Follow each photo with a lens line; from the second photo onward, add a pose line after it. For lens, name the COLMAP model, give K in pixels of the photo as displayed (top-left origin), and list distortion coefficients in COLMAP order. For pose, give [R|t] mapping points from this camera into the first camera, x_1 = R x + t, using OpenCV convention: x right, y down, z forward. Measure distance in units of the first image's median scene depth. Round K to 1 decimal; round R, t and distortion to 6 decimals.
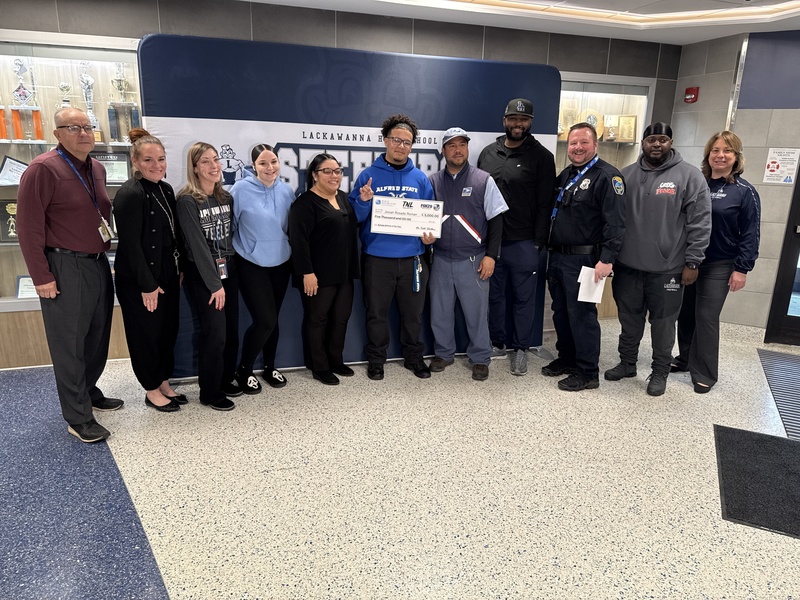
lens RADIAL K [[553.0, 0, 401.2], [0, 553.0, 287.0], [0, 0, 1]] dist [0.103921, -0.141853]
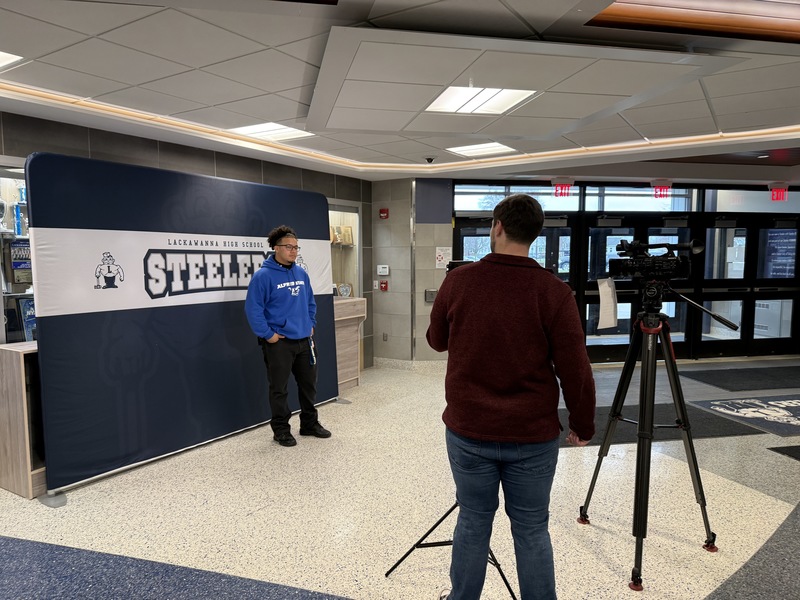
lens RADIAL K [[553.0, 0, 401.2], [0, 553.0, 287.0], [0, 0, 1]] dist [0.103921, -0.141853]
pose [[0.766654, -0.062513, 0.639011, -0.536615], [0.169047, 0.979787, -0.106964, 0.024161], [-0.619407, 0.190027, 0.761724, -0.161581]]
